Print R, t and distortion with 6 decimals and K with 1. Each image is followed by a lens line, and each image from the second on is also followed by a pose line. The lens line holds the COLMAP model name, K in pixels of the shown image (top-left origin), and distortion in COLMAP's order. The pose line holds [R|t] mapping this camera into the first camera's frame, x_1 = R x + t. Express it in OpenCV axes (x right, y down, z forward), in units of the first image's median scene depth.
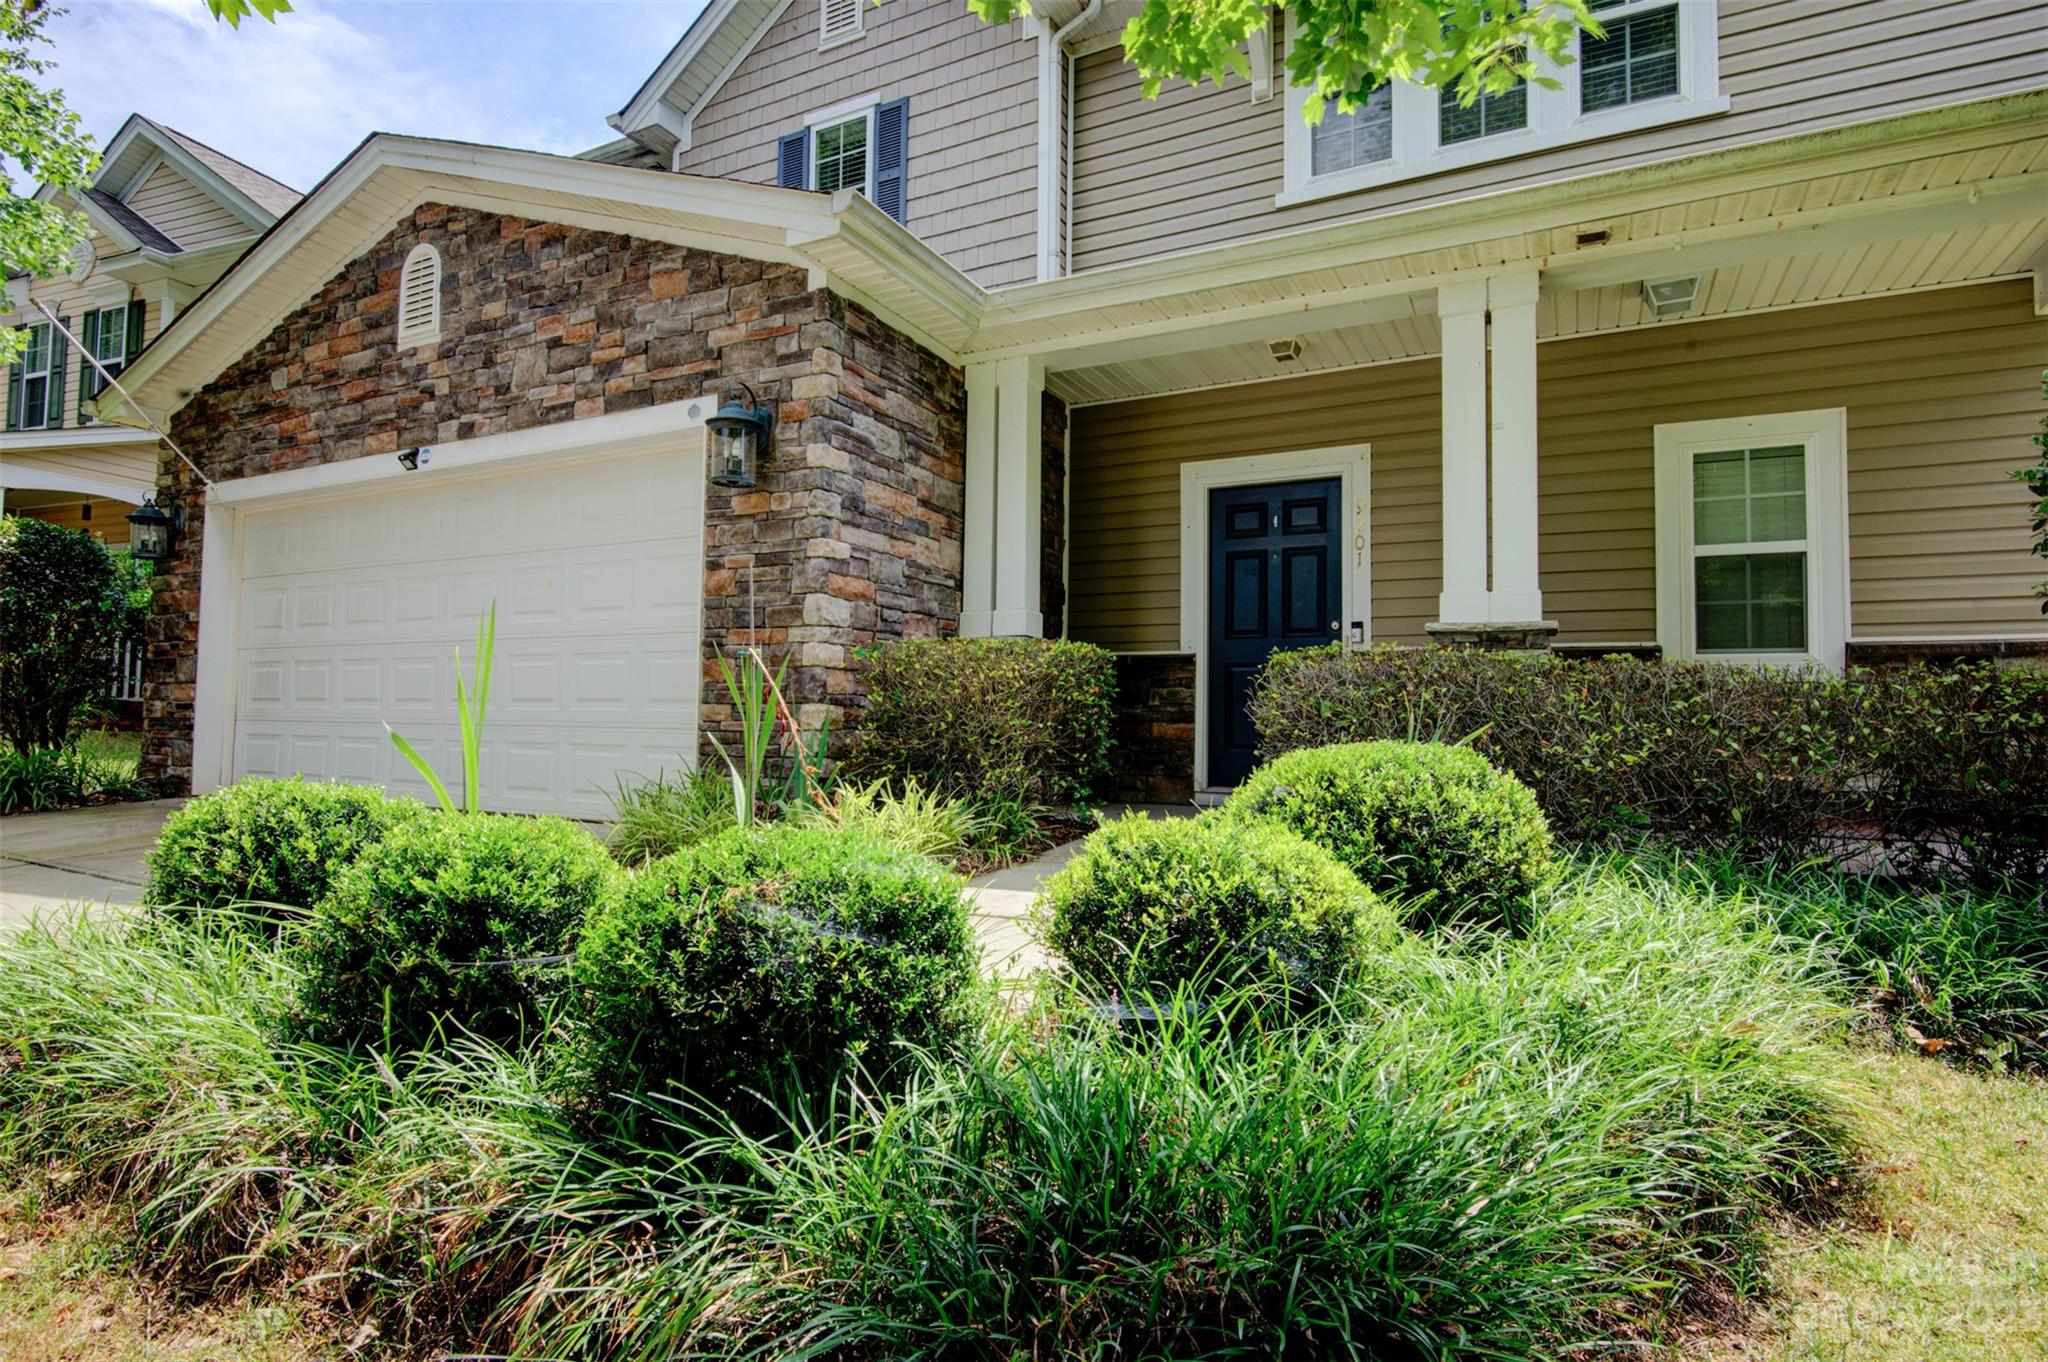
lens RADIAL K [[1064.6, 0, 1024.0], [0, 1064.6, 681.0], [0, 0, 1]] dist [0.002777, 0.001073]
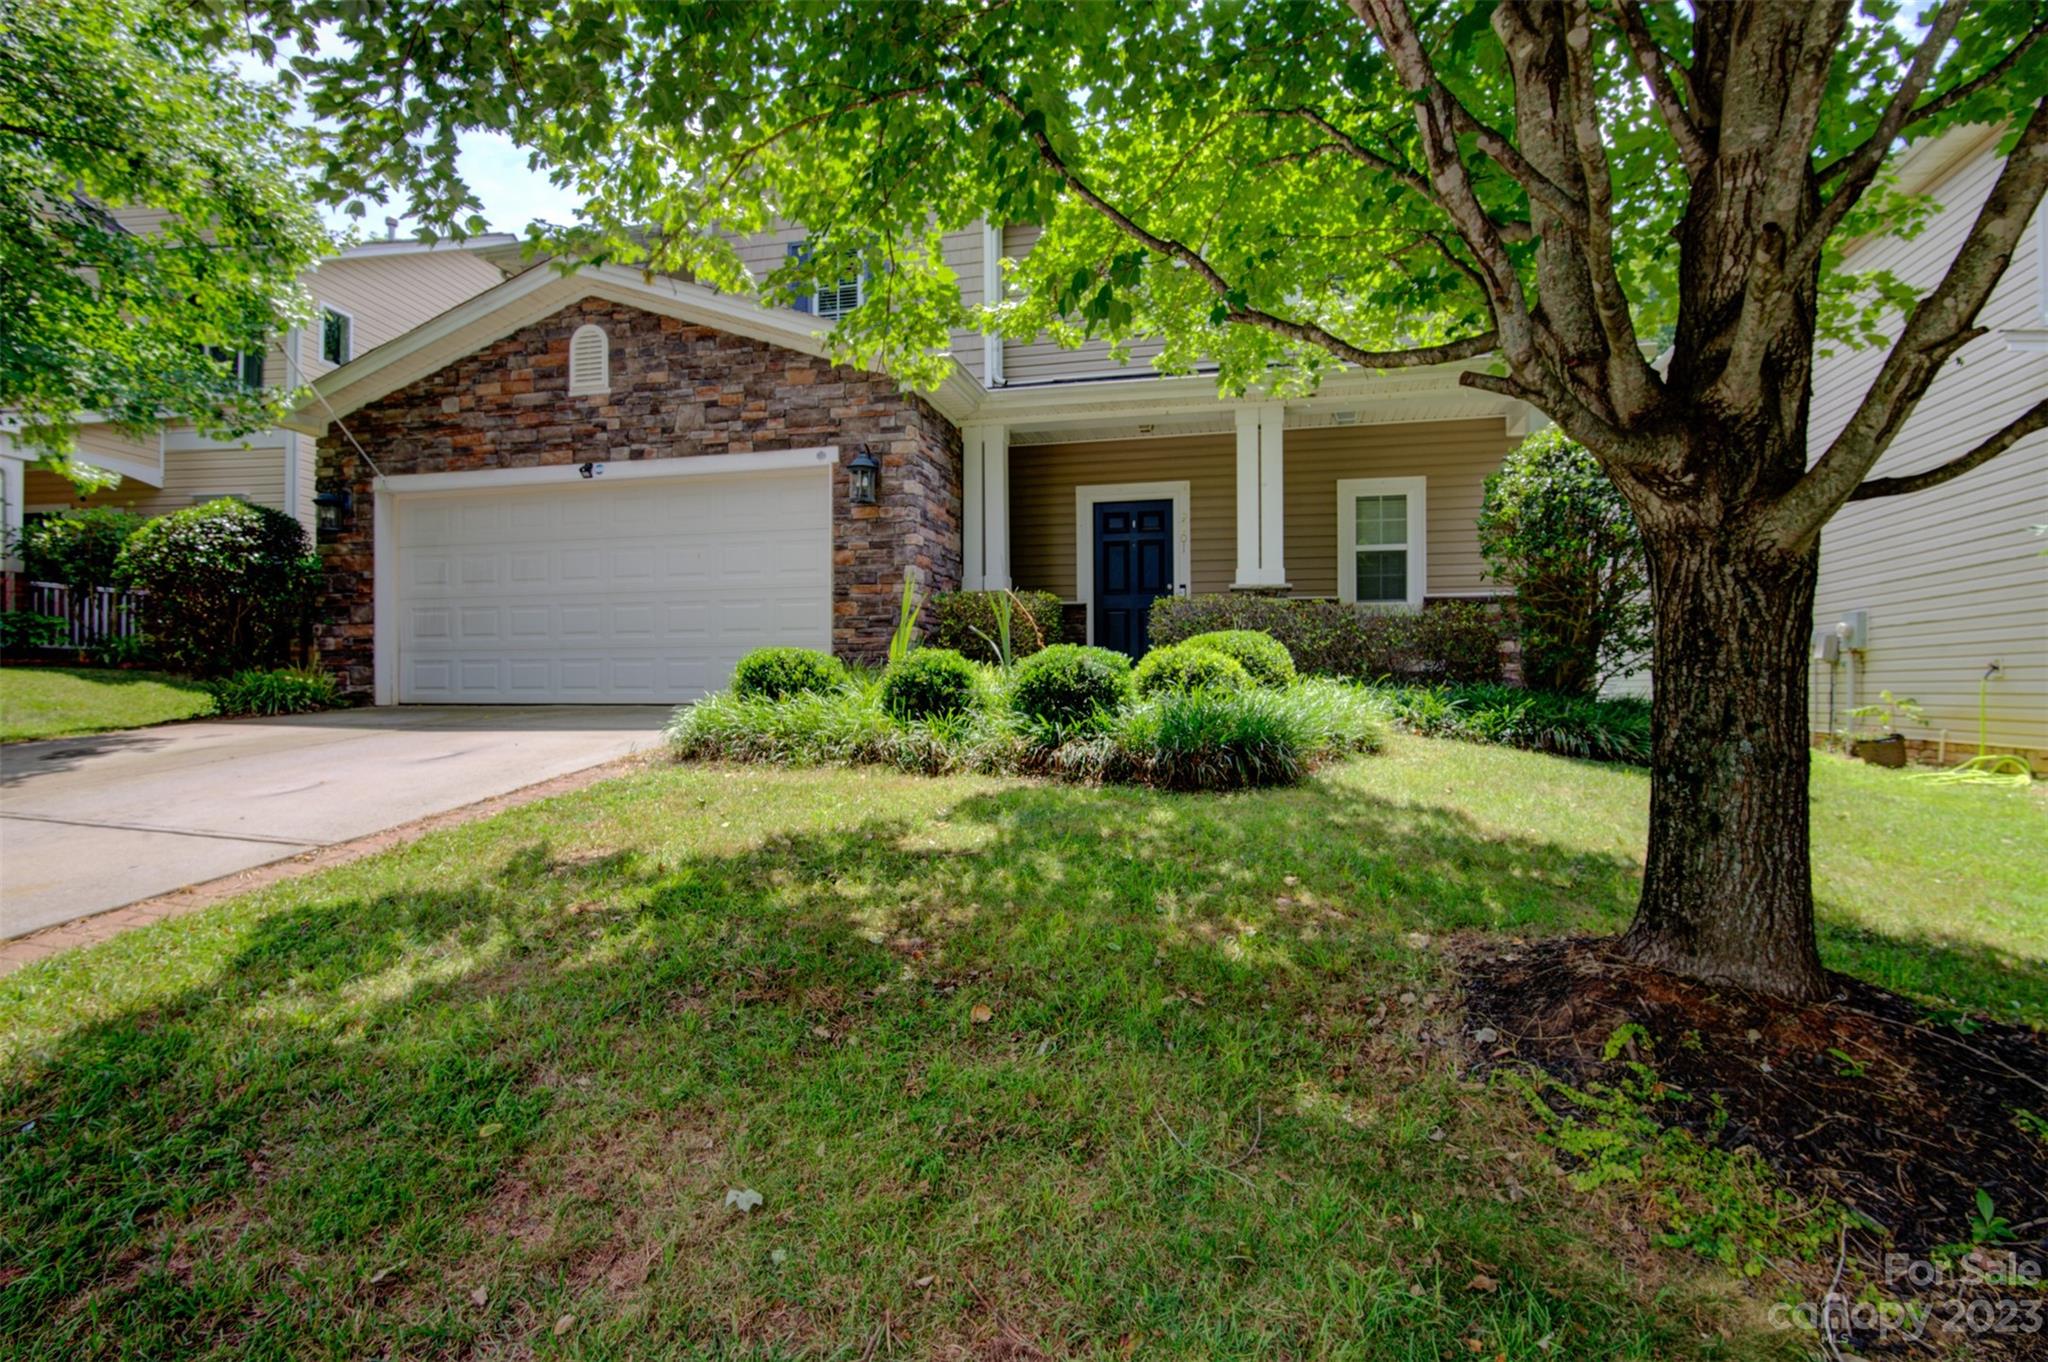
lens RADIAL K [[1064.6, 0, 1024.0], [0, 1064.6, 681.0], [0, 0, 1]] dist [0.002777, 0.001073]
pose [[0.972533, -0.013054, 0.232399, -0.355797], [0.006191, 0.999524, 0.030237, 0.048831], [-0.232683, -0.027968, 0.972150, -0.649393]]
